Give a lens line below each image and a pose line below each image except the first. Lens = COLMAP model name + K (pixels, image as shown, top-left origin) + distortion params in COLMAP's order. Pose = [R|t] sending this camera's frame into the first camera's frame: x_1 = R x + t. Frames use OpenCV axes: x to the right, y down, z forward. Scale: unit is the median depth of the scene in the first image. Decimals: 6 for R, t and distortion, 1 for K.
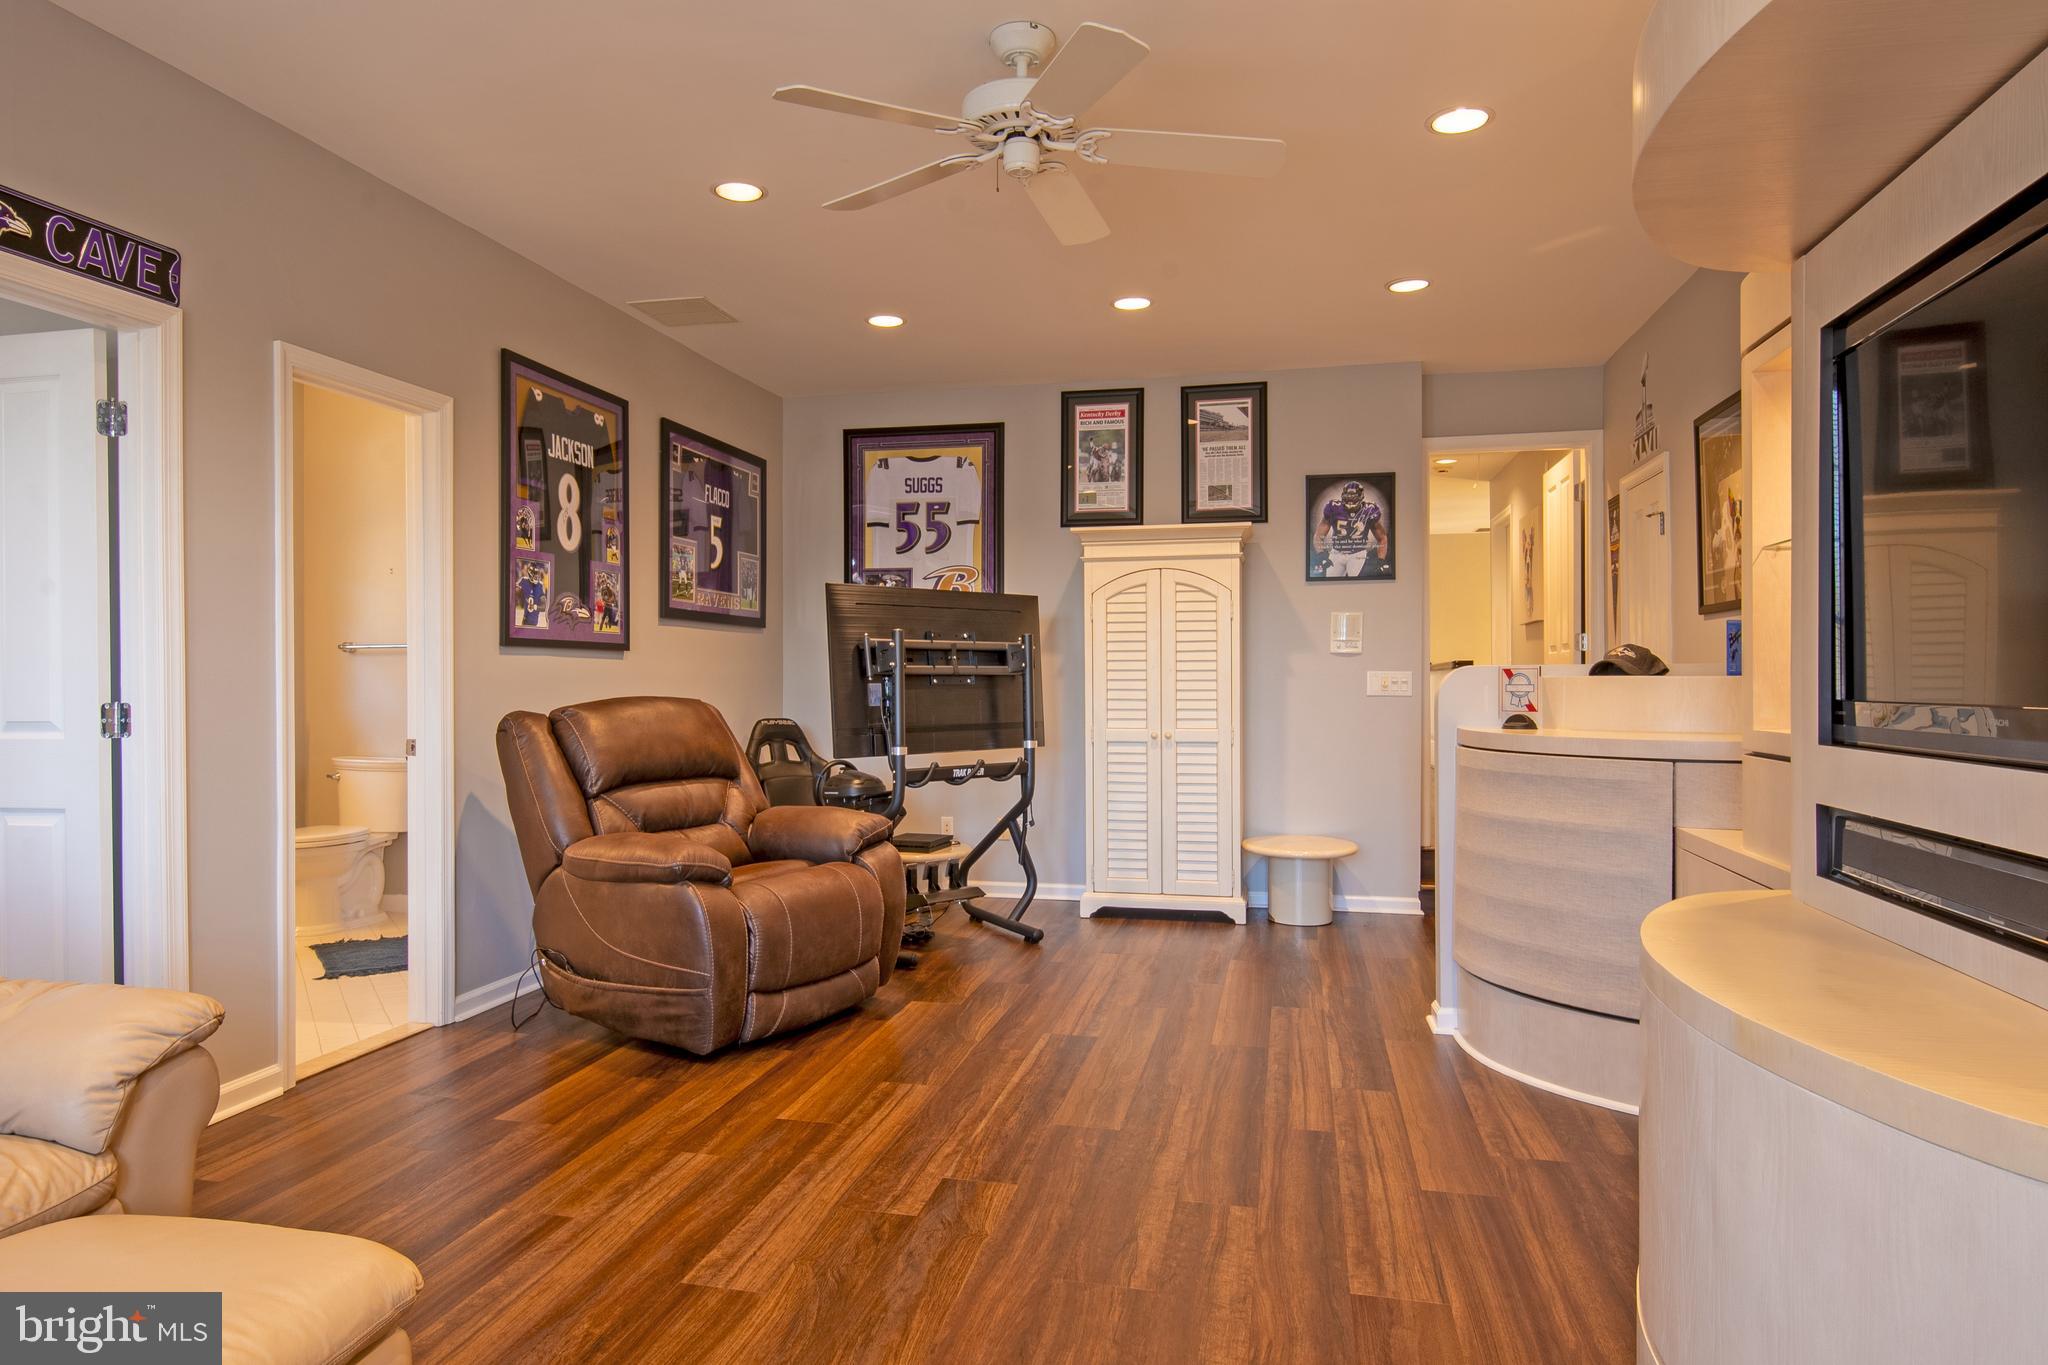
lens RADIAL K [[1201.0, 0, 1020.6], [0, 1201.0, 679.3], [0, 0, 1]] dist [0.002520, 0.000239]
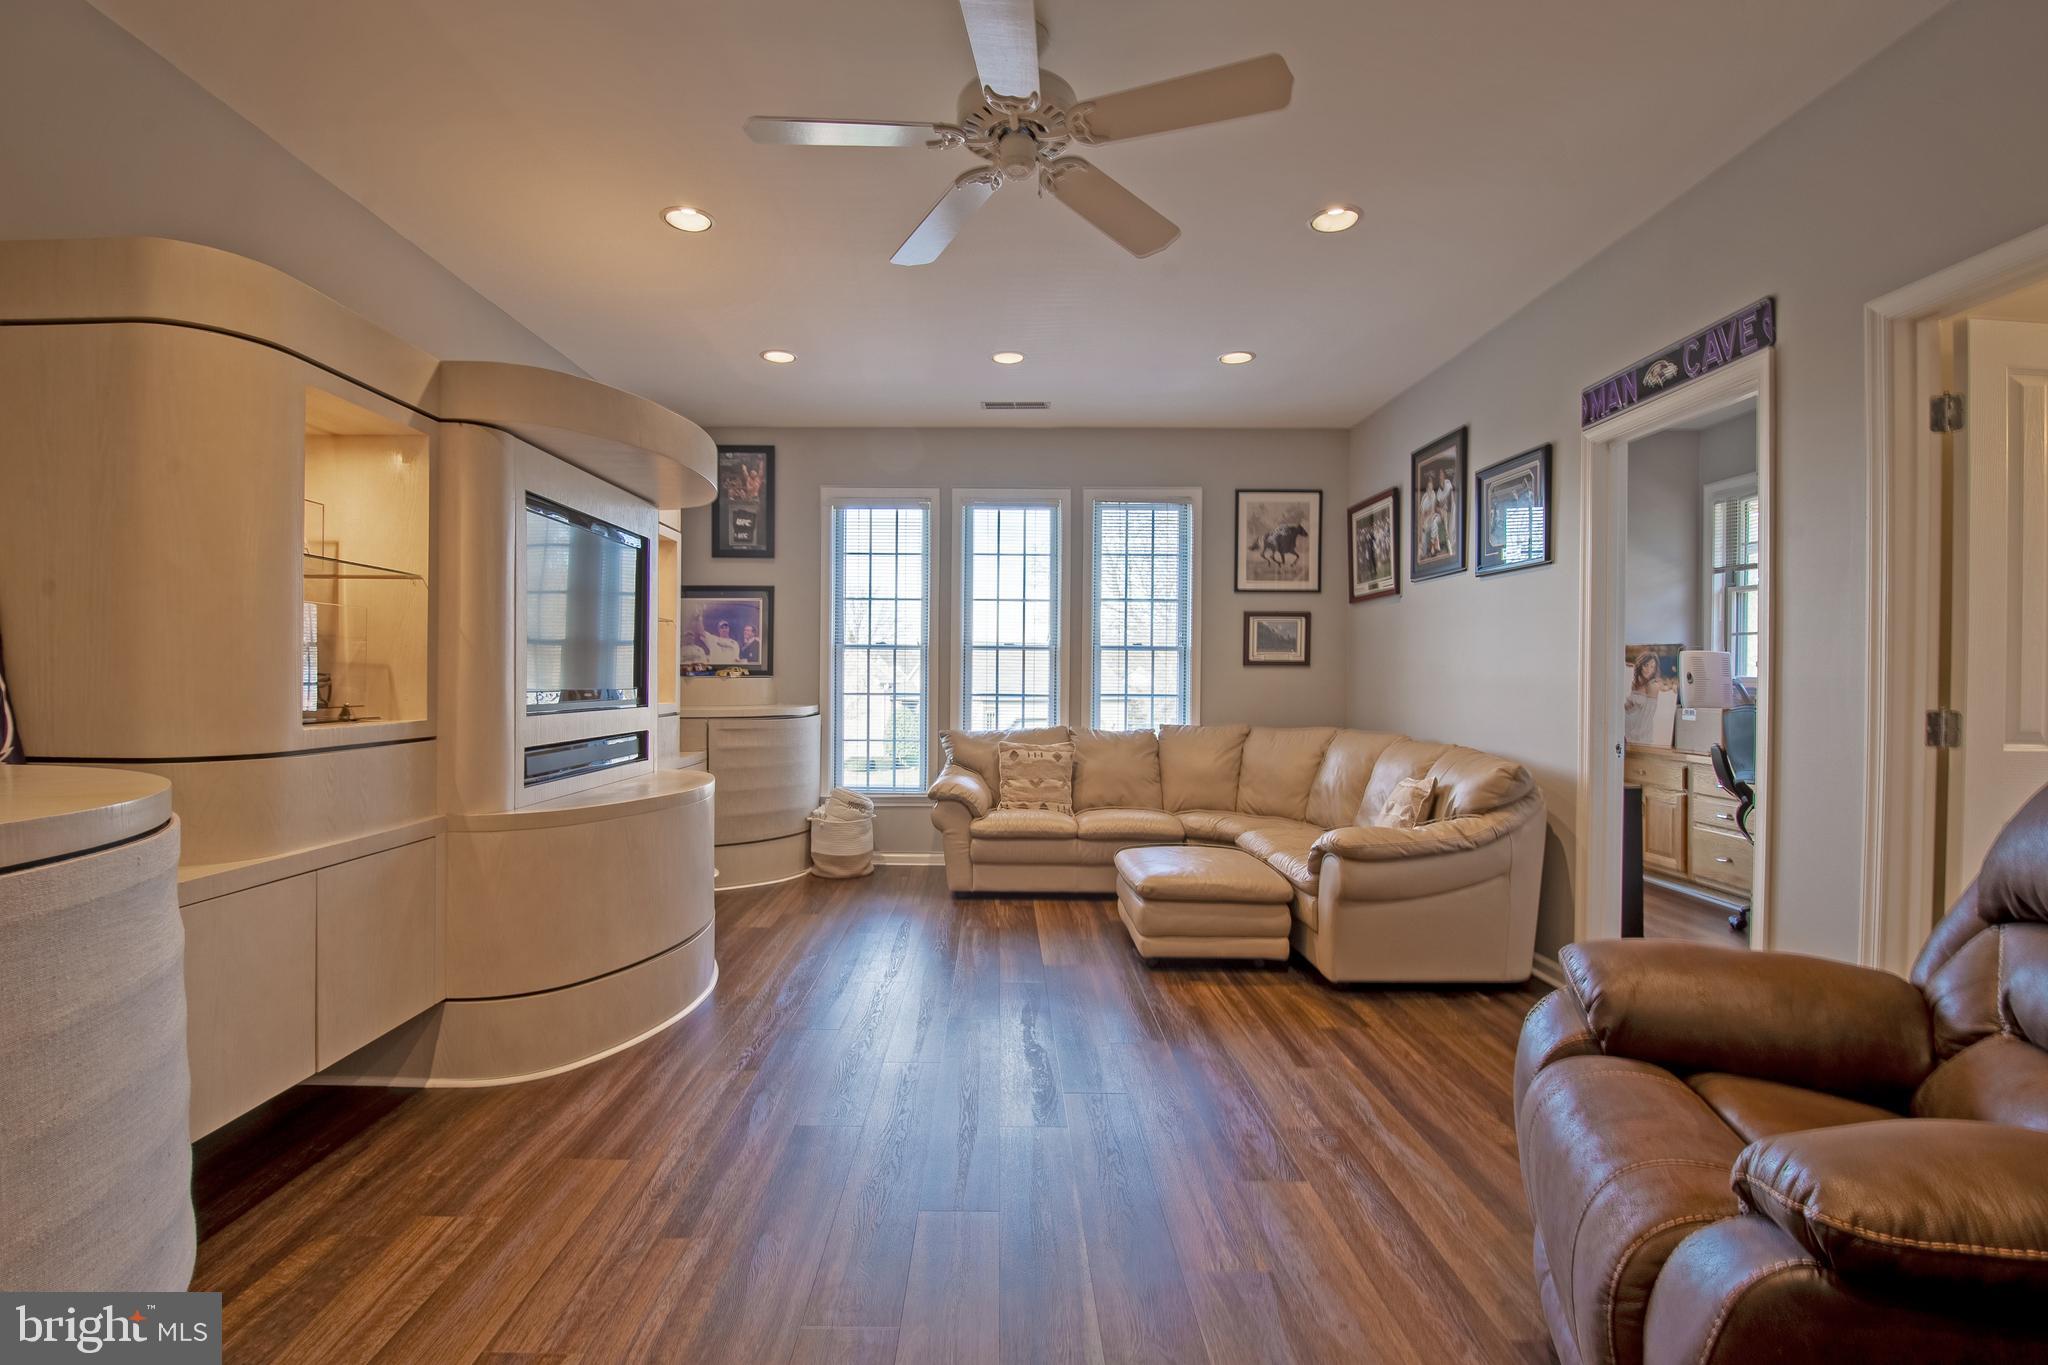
lens RADIAL K [[960.6, 0, 1017.3], [0, 960.6, 680.9], [0, 0, 1]] dist [-0.000863, -0.000298]
pose [[-0.972107, 0.000082, -0.234538, 0.184692], [-0.000728, 0.999994, 0.003367, -0.006310], [0.234537, 0.003443, -0.972101, 1.783108]]
